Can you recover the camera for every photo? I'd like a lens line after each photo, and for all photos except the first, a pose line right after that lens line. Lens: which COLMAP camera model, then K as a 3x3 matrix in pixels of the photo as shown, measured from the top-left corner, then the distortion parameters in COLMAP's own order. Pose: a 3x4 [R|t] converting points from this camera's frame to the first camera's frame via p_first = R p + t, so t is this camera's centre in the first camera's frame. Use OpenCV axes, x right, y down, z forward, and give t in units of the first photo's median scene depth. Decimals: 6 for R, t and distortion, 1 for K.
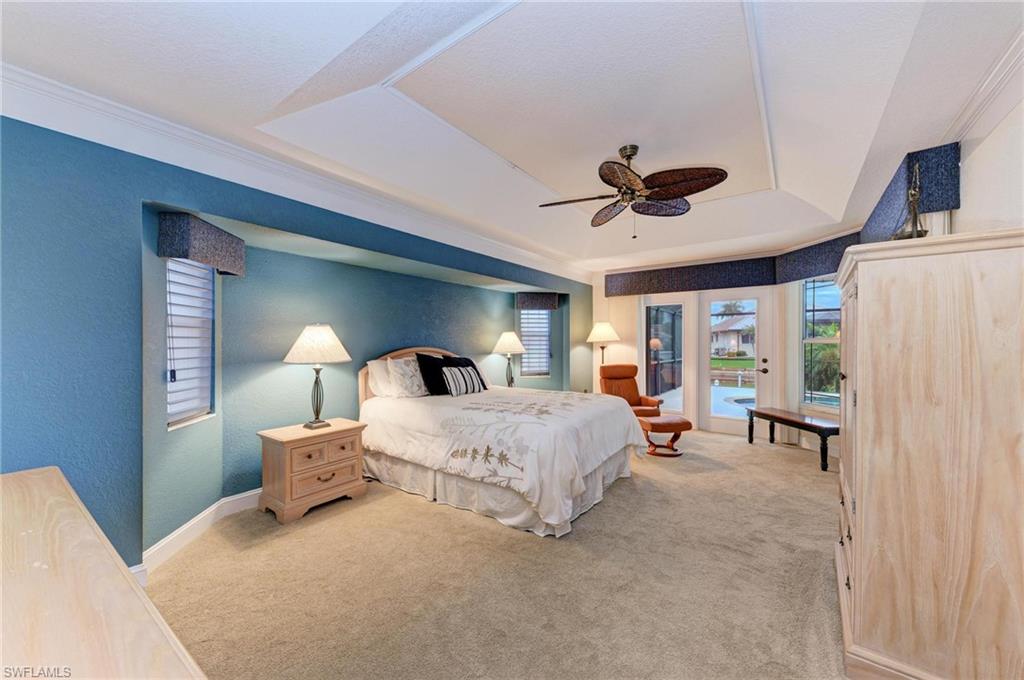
lens RADIAL K [[388.7, 0, 516.3], [0, 388.7, 343.1], [0, 0, 1]] dist [0.014627, -0.000259]
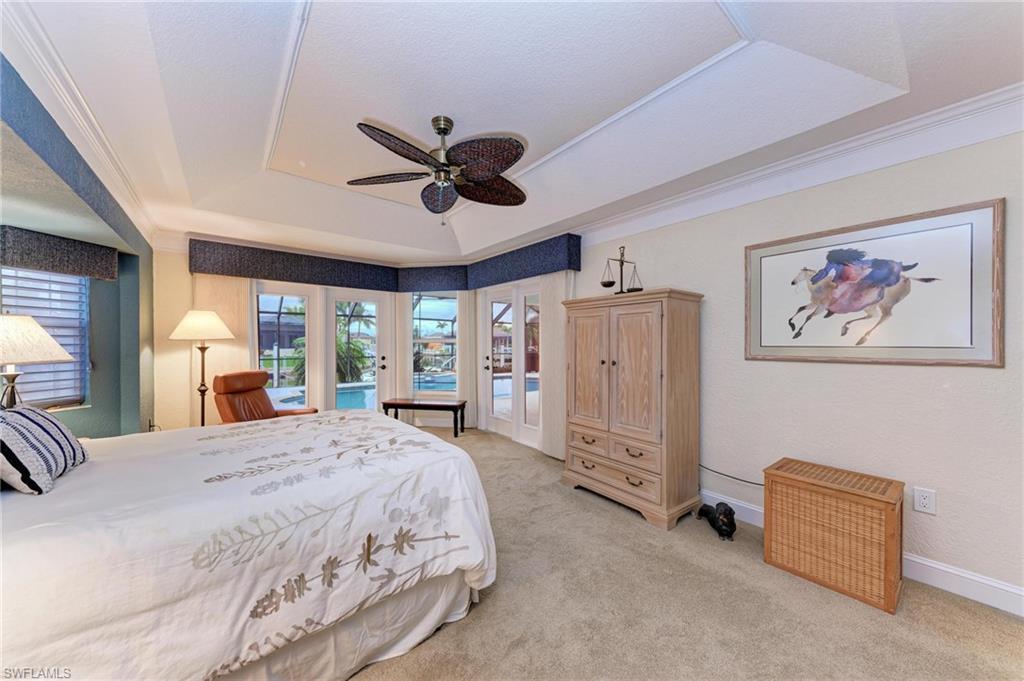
lens RADIAL K [[355.8, 0, 522.2], [0, 355.8, 343.9], [0, 0, 1]] dist [0.000990, -0.000021]
pose [[0.253488, -0.000690, 0.967338, -0.445027], [-0.000472, 1.000000, 0.000837, 0.005063], [-0.967338, -0.000669, 0.253488, 0.623079]]
